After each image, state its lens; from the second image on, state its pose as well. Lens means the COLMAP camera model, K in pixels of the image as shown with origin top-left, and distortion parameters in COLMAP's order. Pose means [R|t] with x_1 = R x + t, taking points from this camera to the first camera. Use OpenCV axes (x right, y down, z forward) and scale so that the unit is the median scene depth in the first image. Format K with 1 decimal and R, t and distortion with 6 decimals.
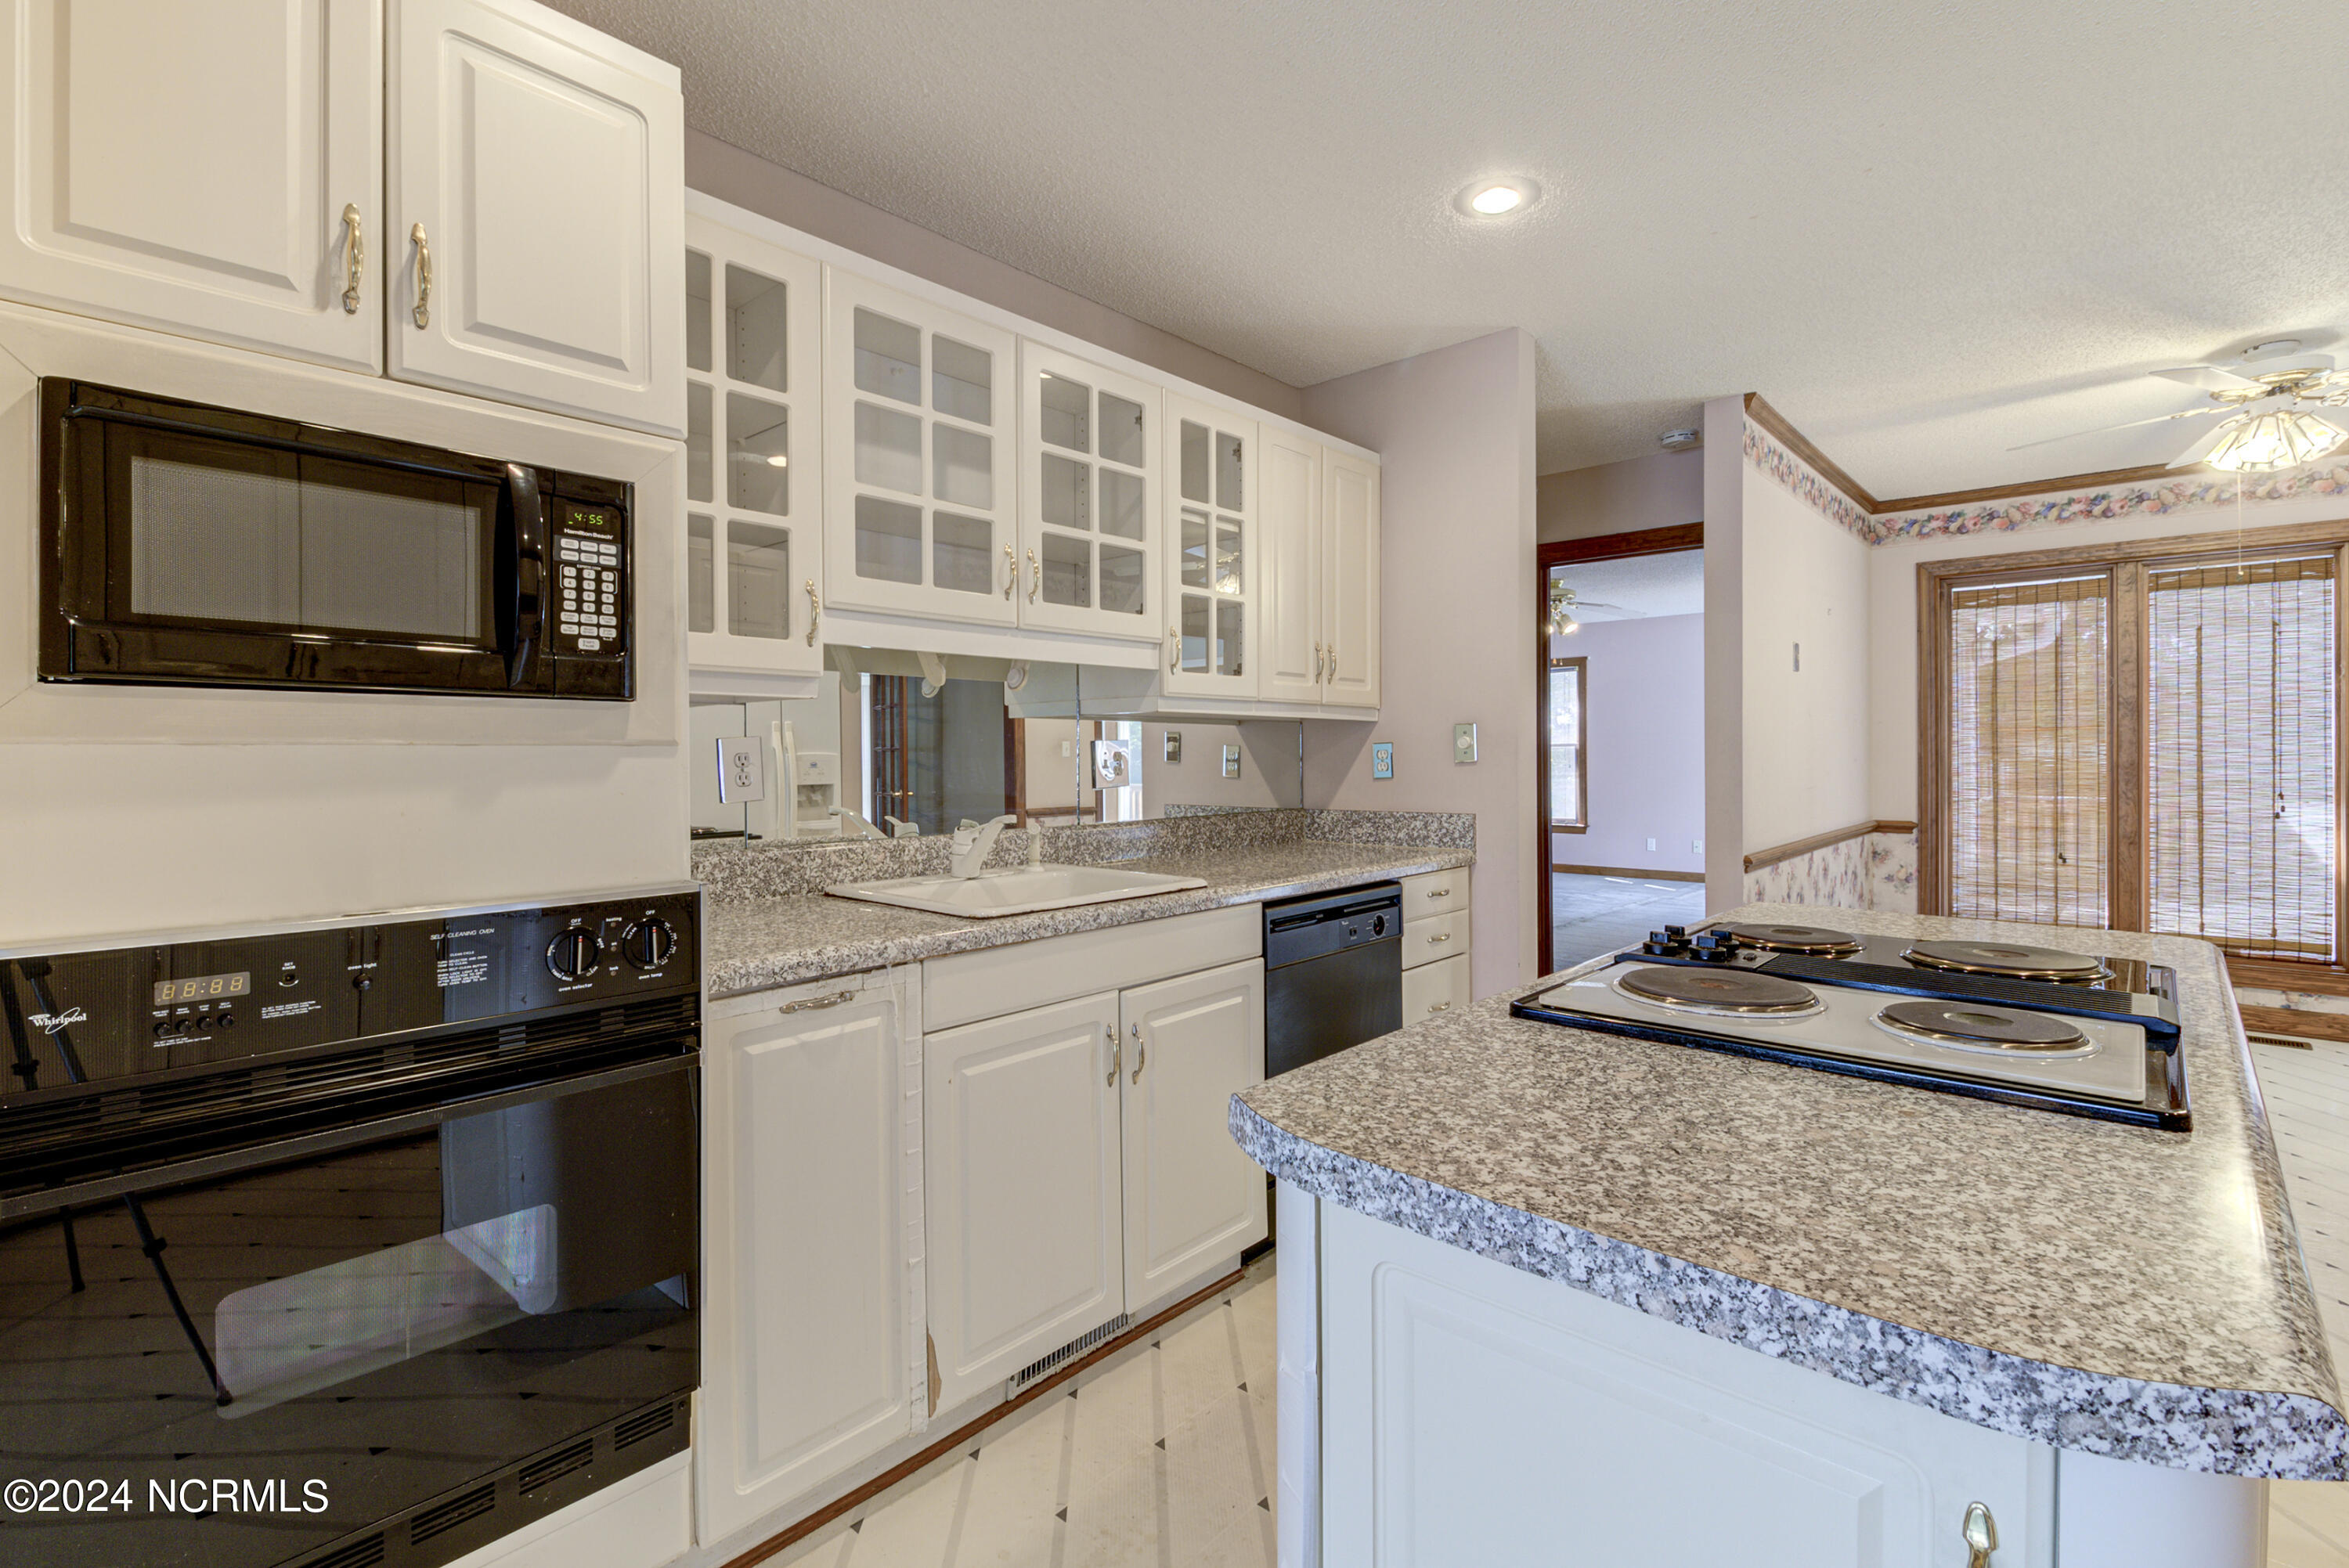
lens RADIAL K [[1058.6, 0, 1179.3], [0, 1058.6, 759.8], [0, 0, 1]] dist [0.016060, -0.012093]
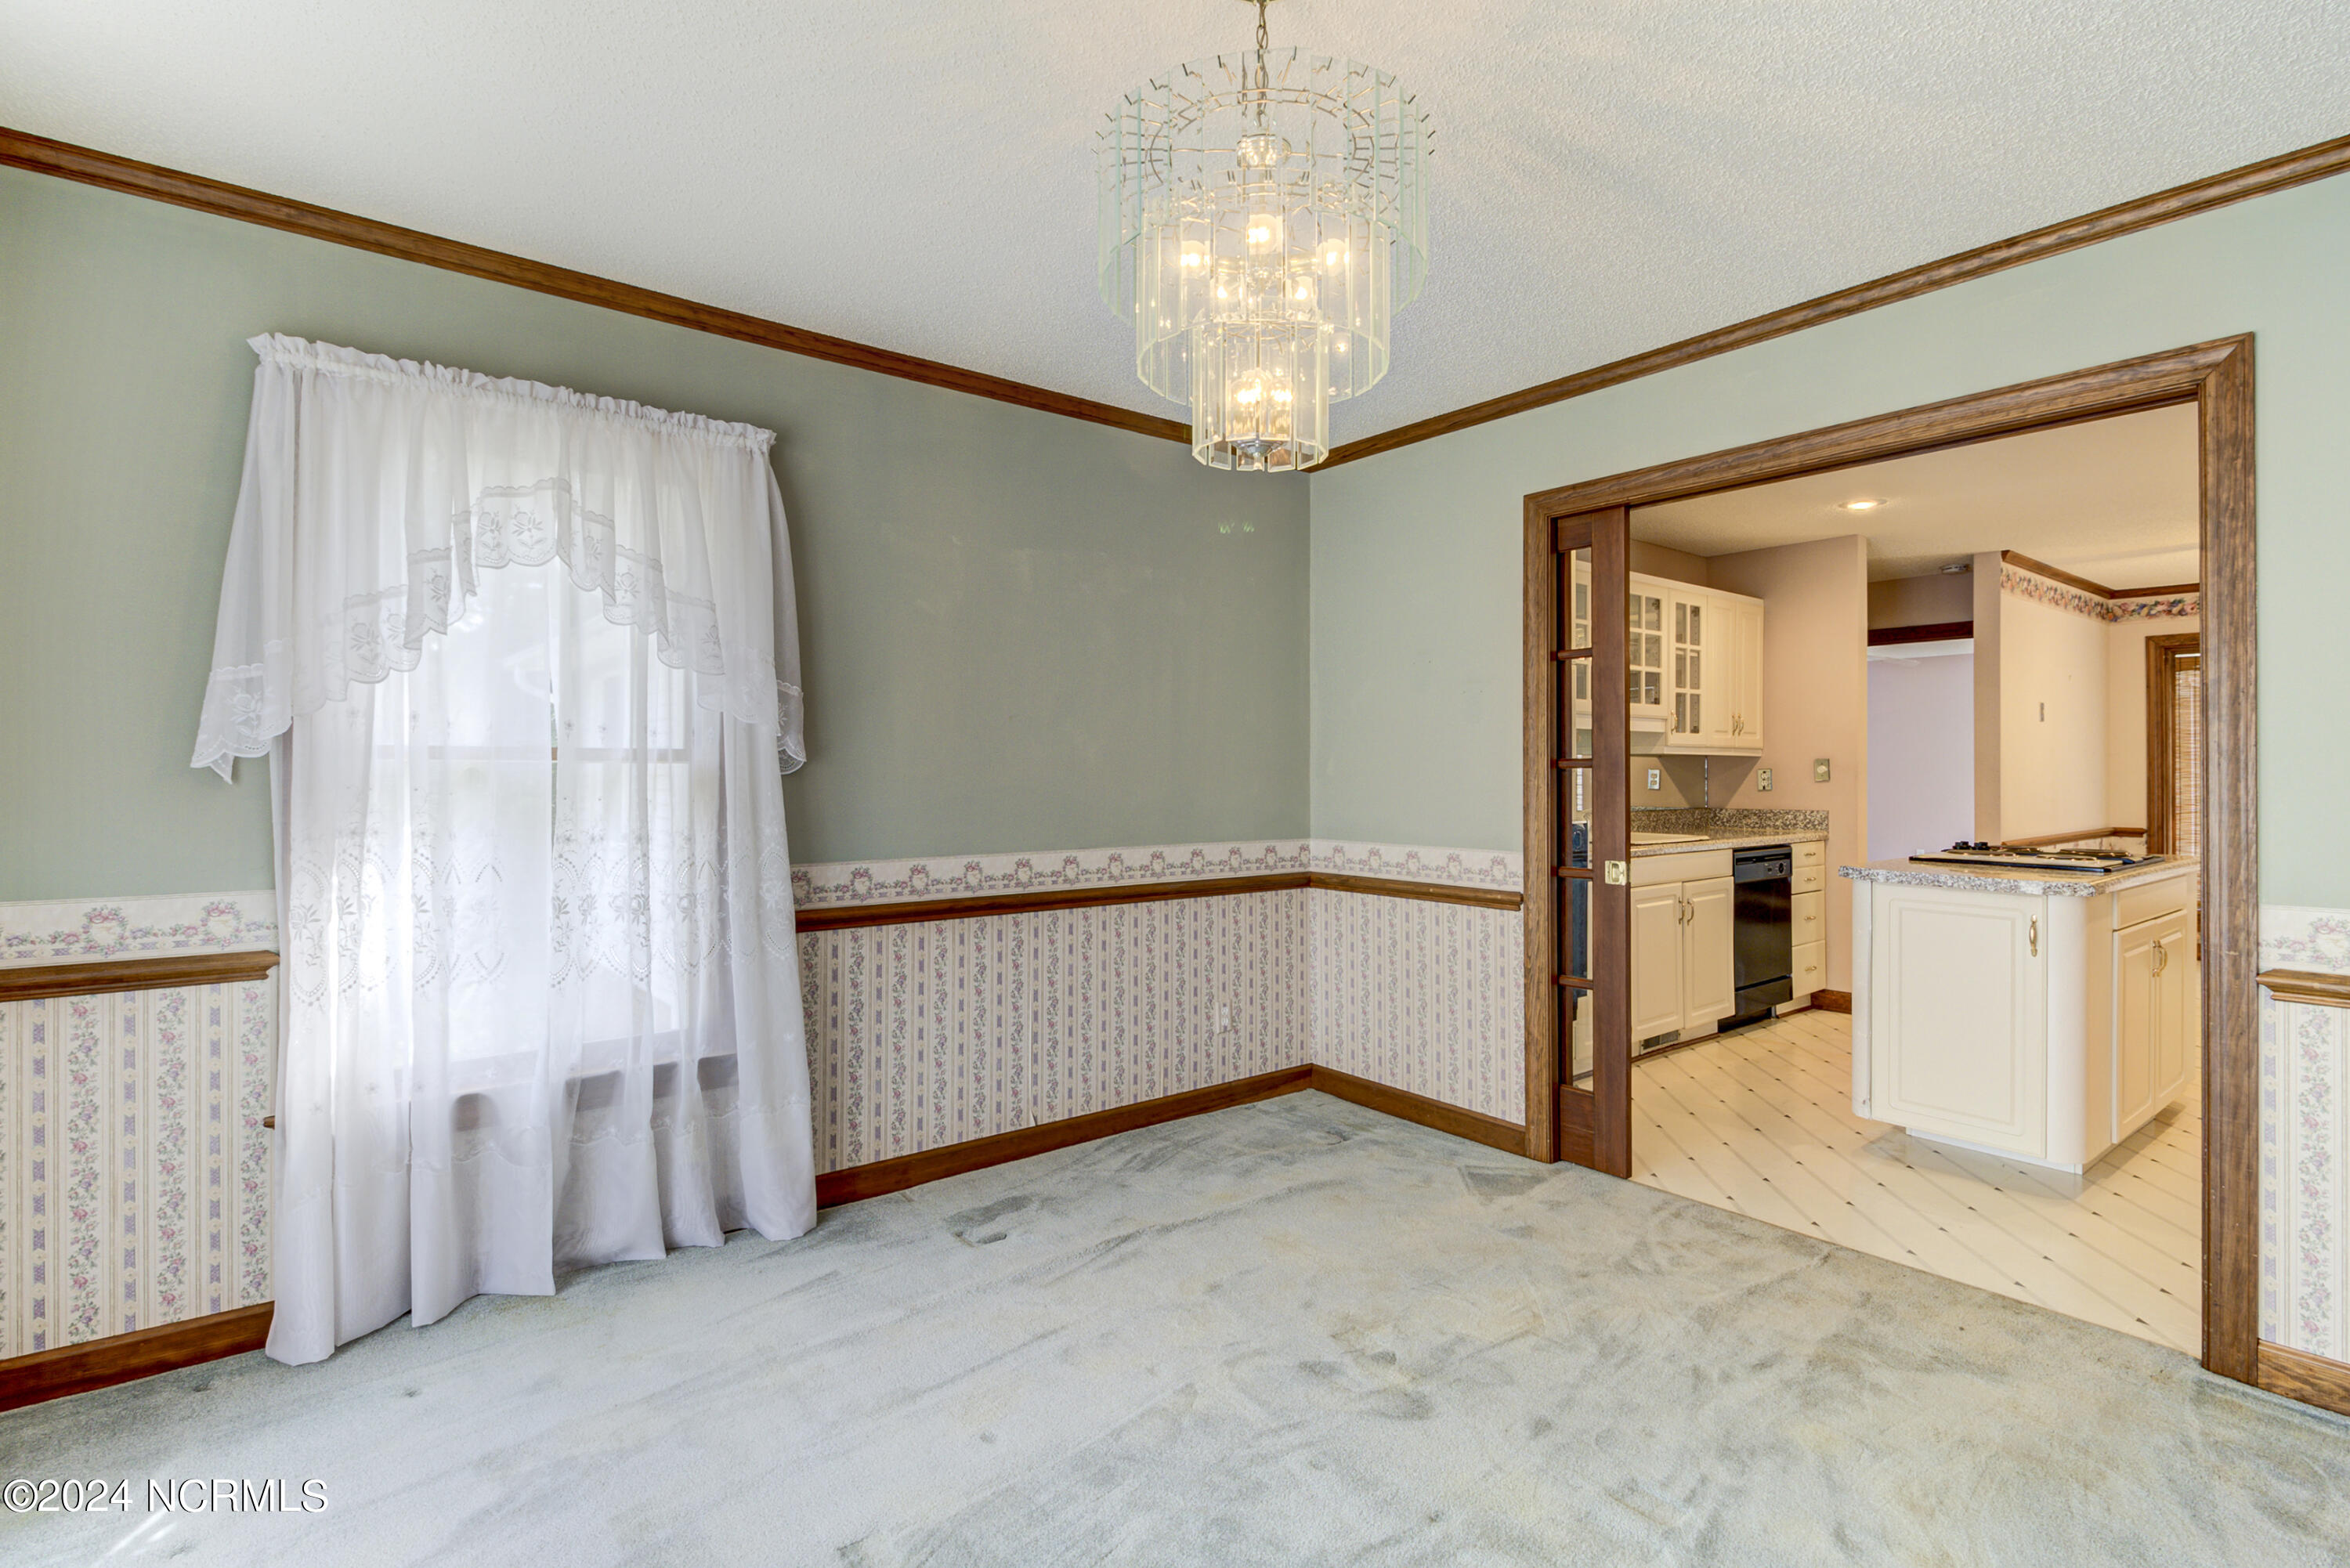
lens RADIAL K [[1084.0, 0, 1183.1], [0, 1084.0, 772.5], [0, 0, 1]] dist [0.009226, -0.012438]
pose [[0.985686, 0.005720, -0.168494, -0.568718], [-0.006727, 0.999963, -0.005403, 0.006432], [0.168457, 0.006459, 0.985688, -1.143144]]
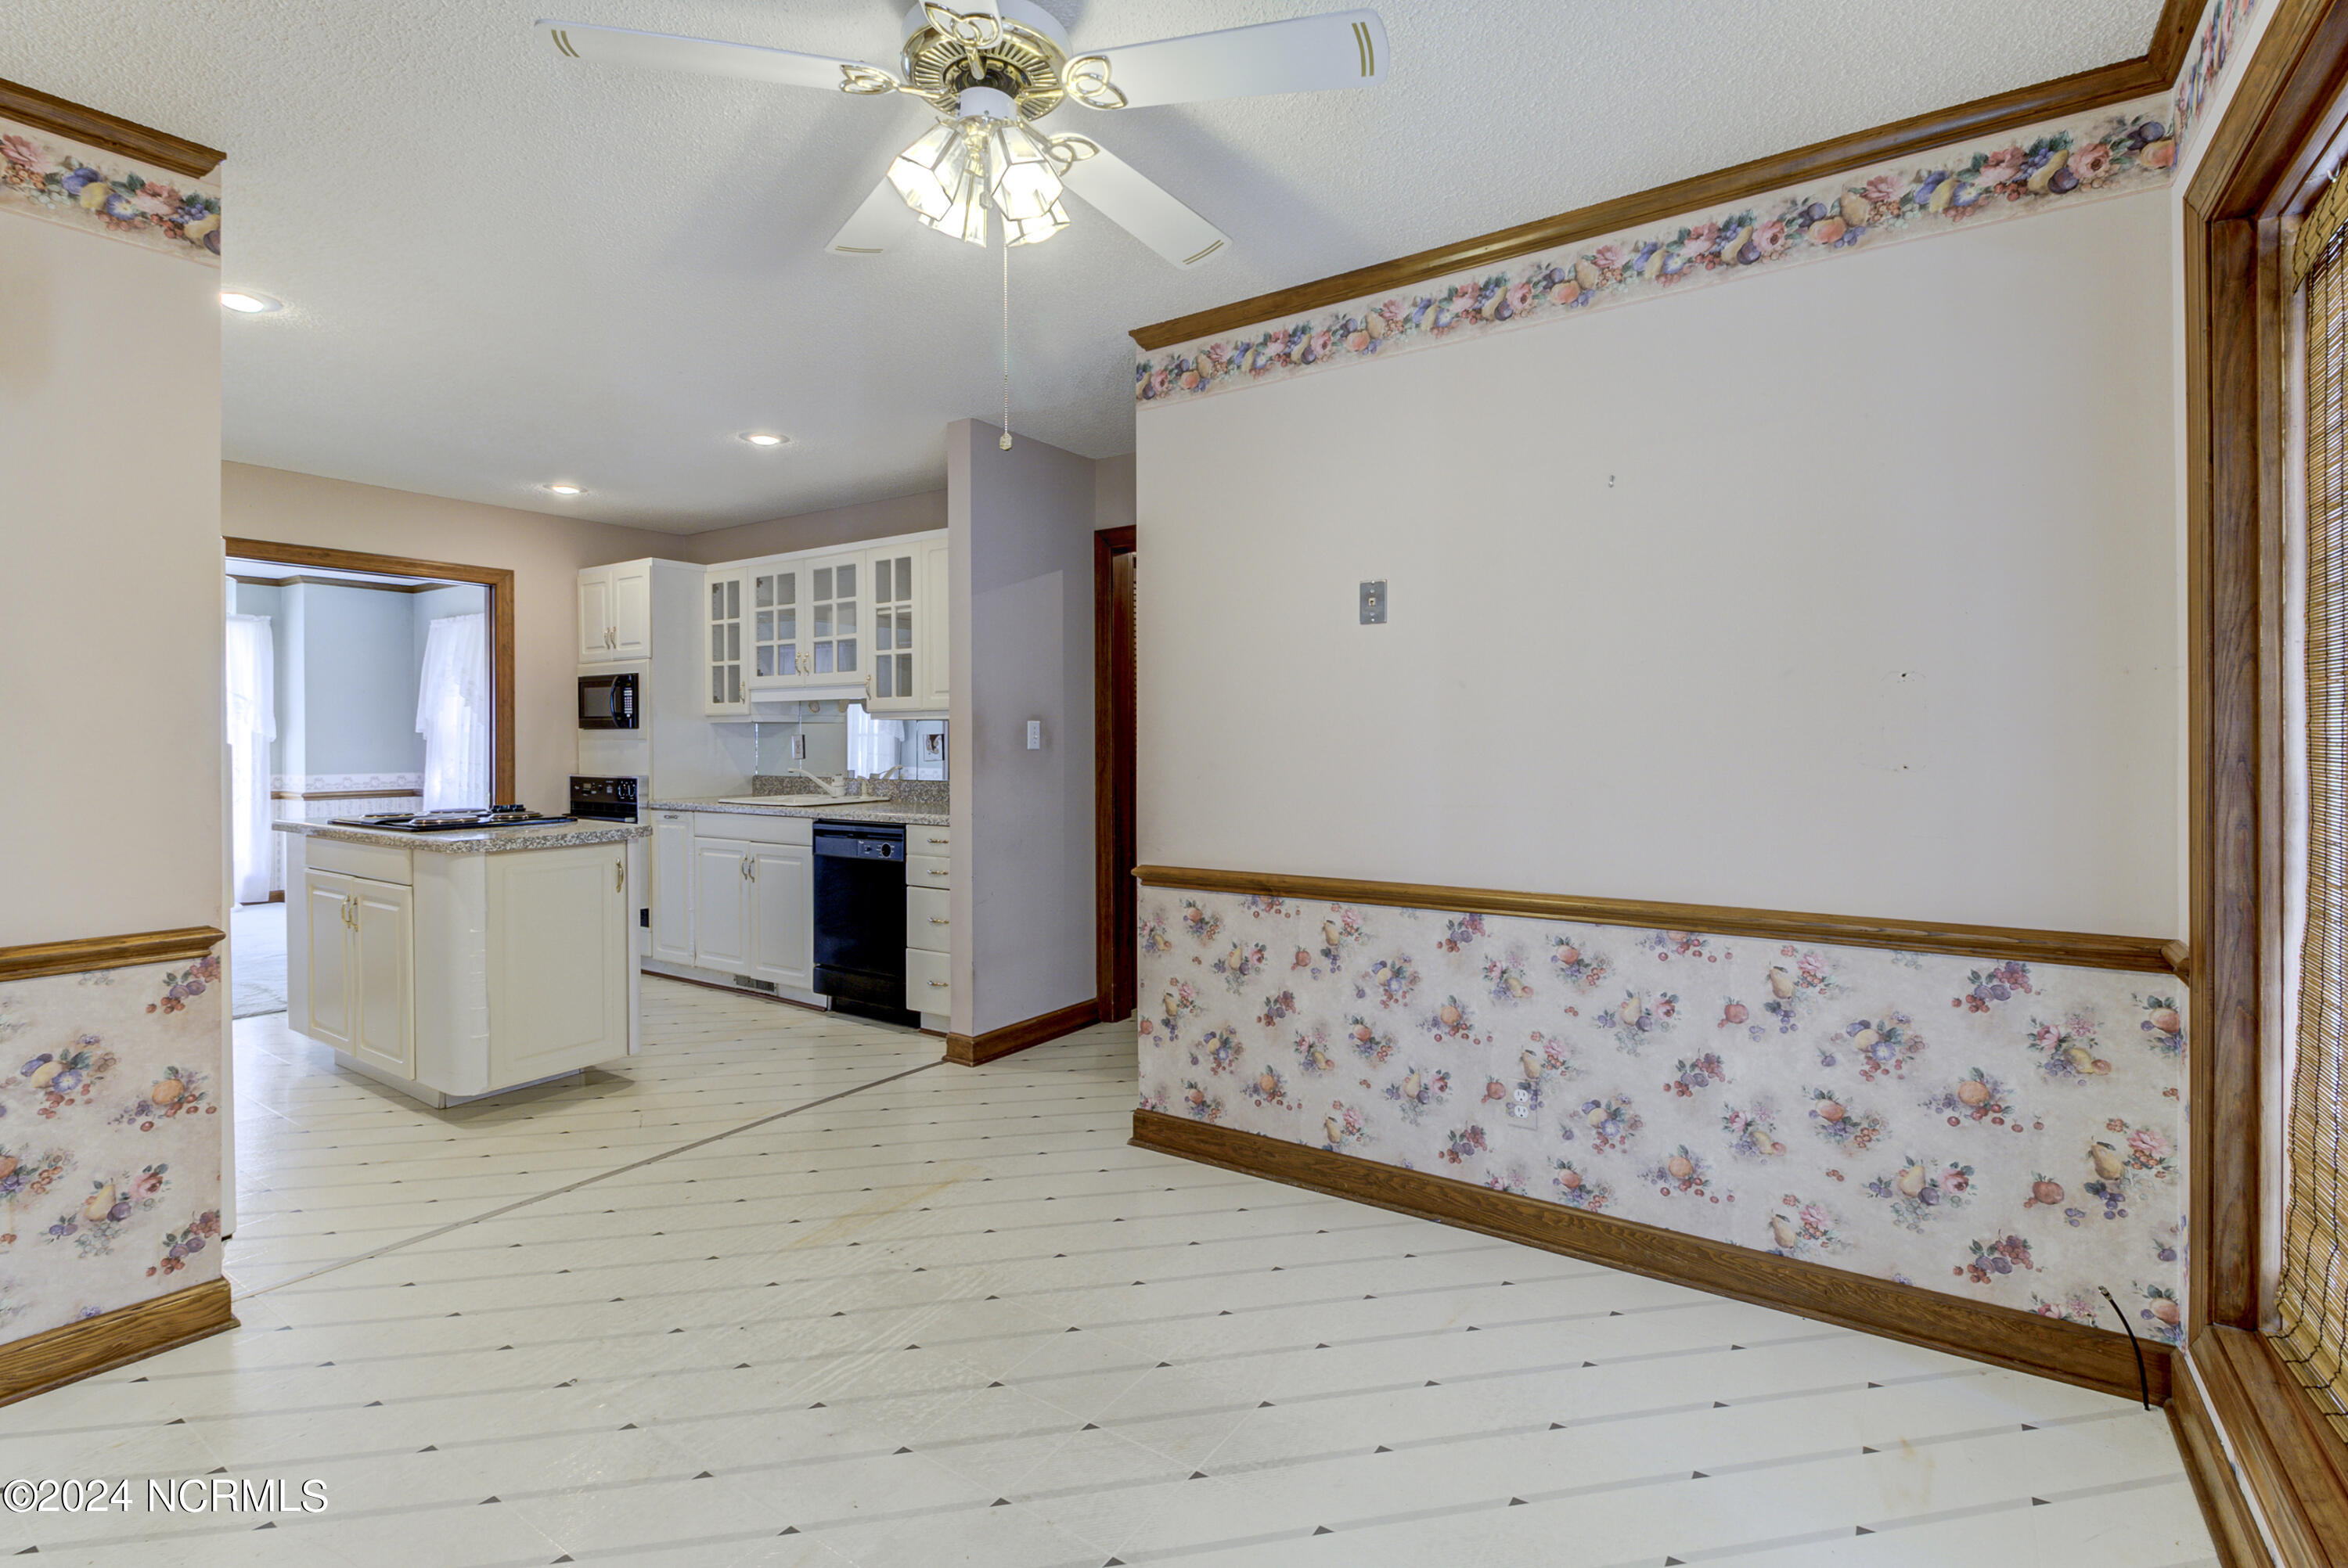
lens RADIAL K [[1075.5, 0, 1171.7], [0, 1075.5, 742.6], [0, 0, 1]] dist [0.011368, -0.012225]
pose [[0.147989, 0.007598, -0.988960, 2.001234], [-0.001936, 0.999971, 0.007393, -0.020452], [0.988987, 0.000820, 0.147999, 1.275845]]
